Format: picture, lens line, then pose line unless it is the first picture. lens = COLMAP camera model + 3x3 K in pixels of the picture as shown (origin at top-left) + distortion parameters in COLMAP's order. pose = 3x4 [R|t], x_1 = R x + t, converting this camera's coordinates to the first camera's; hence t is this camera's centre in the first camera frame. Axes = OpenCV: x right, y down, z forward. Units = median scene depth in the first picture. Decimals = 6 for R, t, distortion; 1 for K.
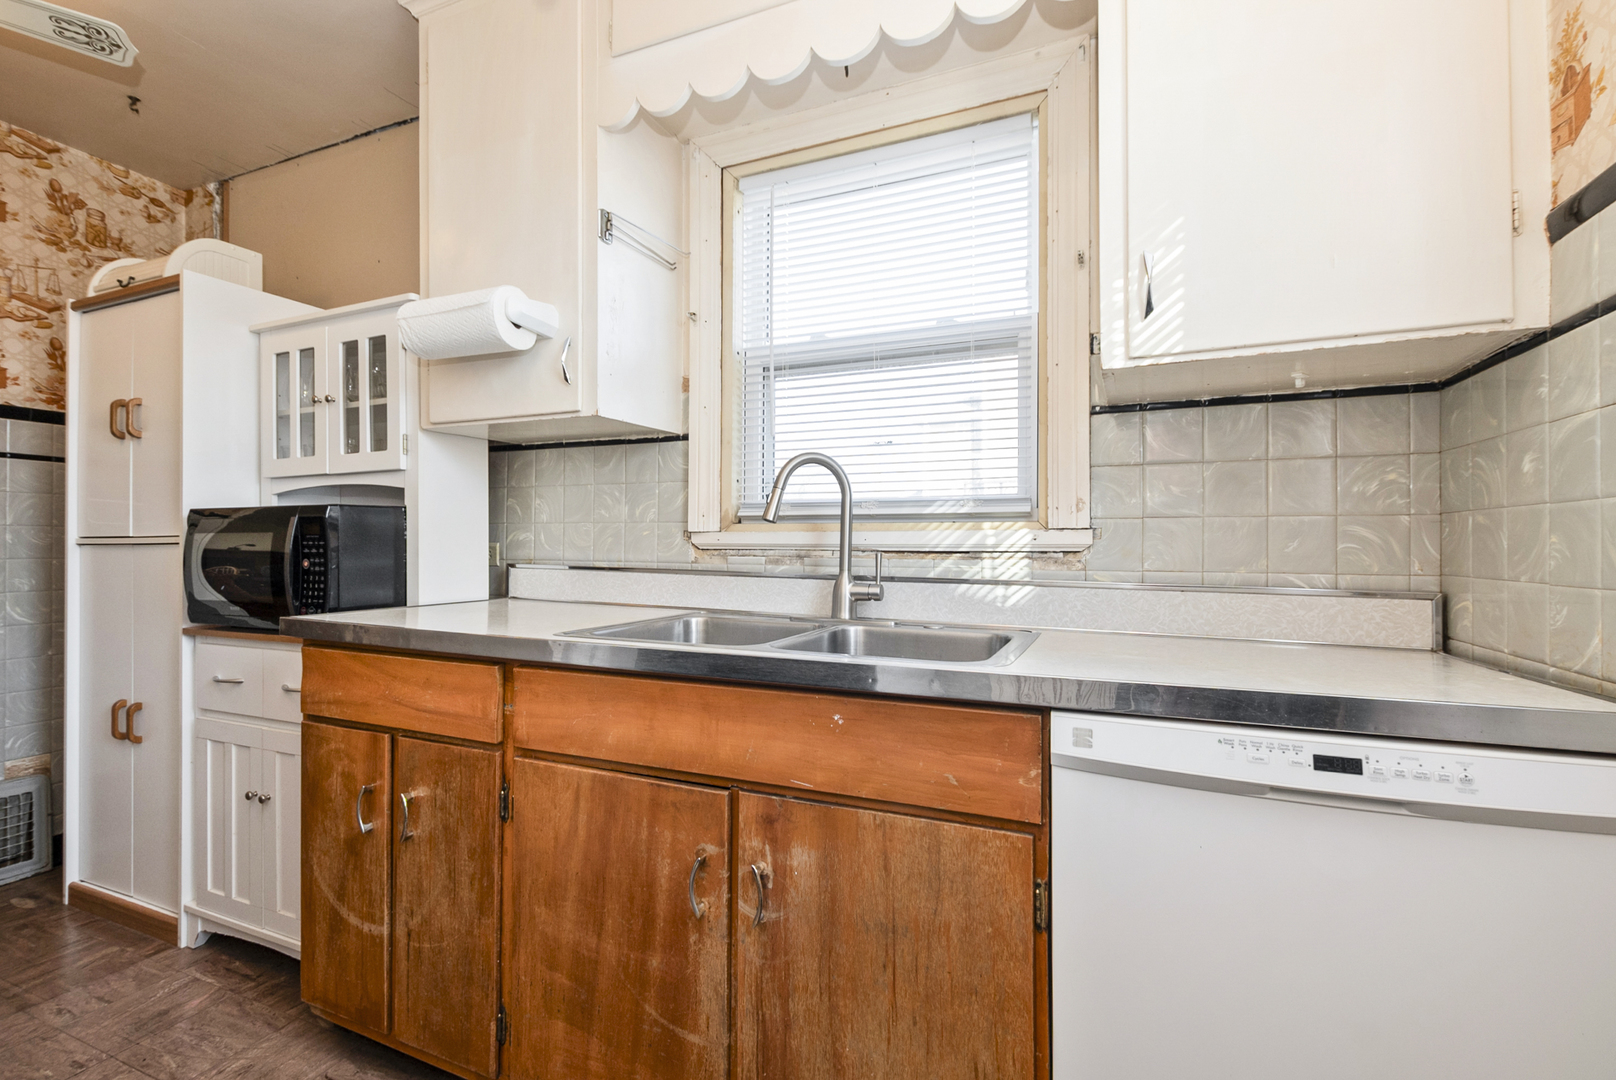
lens RADIAL K [[723.4, 0, 813.9], [0, 723.4, 539.1], [0, 0, 1]] dist [0.002701, -0.000099]
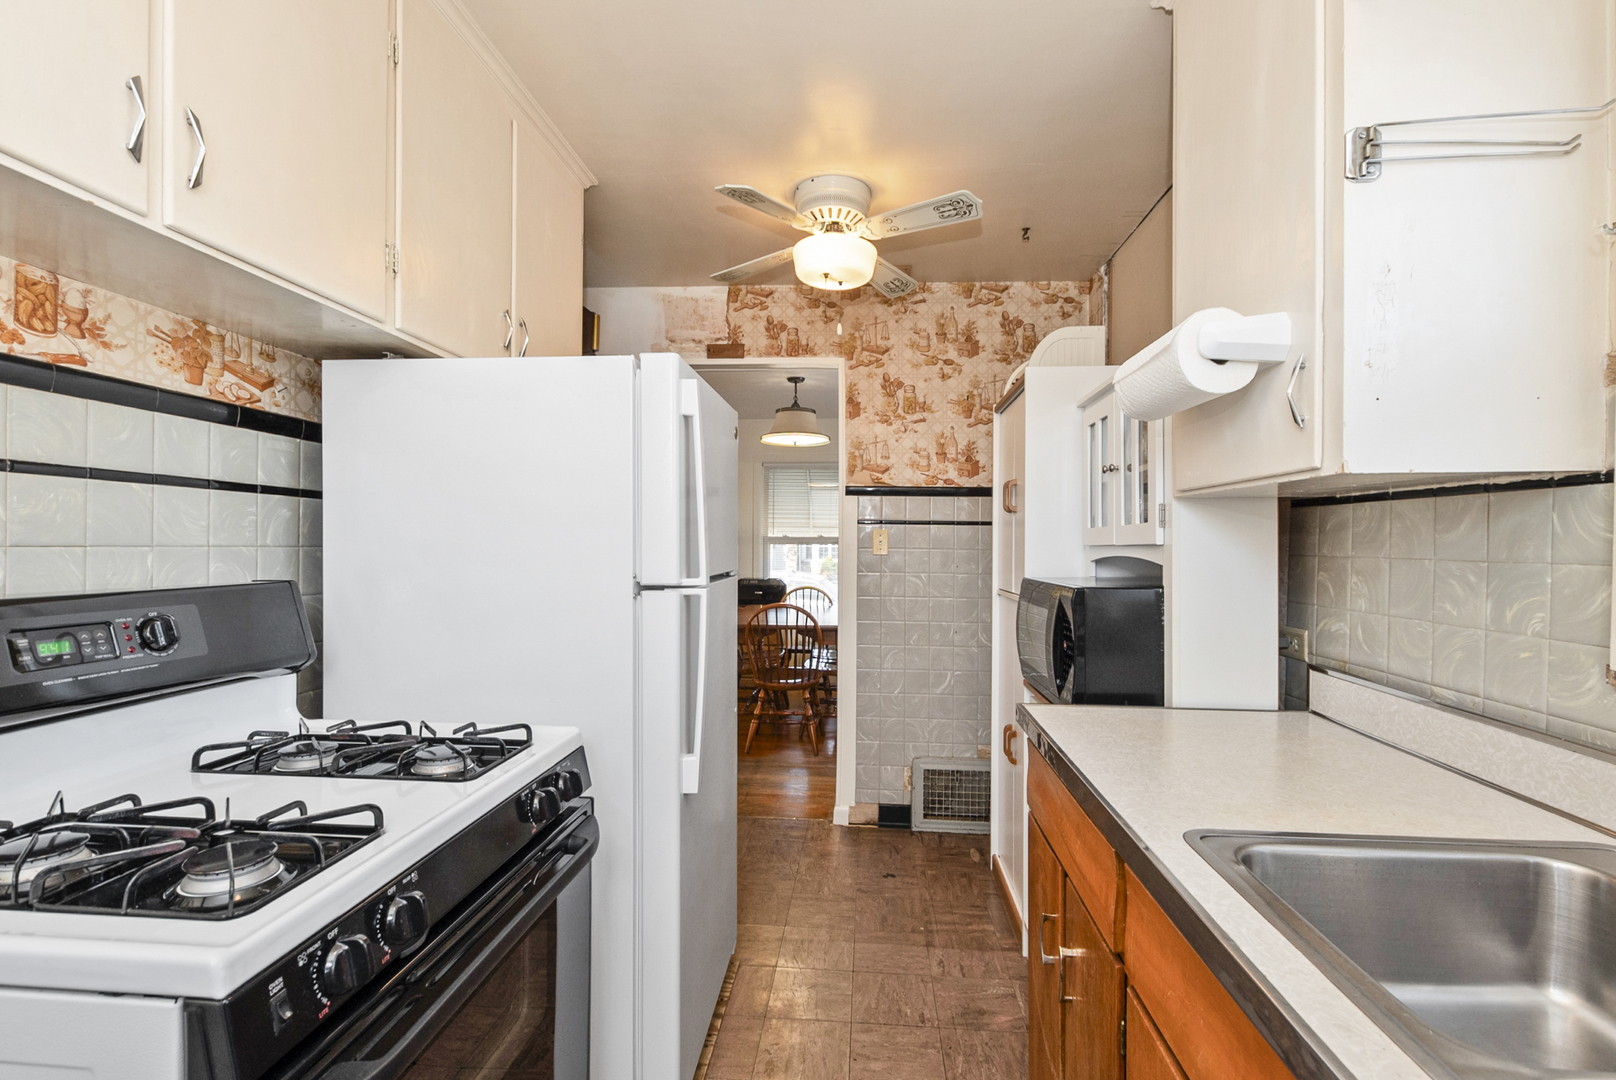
lens RADIAL K [[723.4, 0, 817.1], [0, 723.4, 547.5], [0, 0, 1]] dist [0.002701, -0.000099]
pose [[0.330166, 0.002344, -0.943920, 0.103301], [0.002093, 0.999993, 0.003215, -0.088352], [0.943921, -0.003037, 0.330159, 0.300305]]
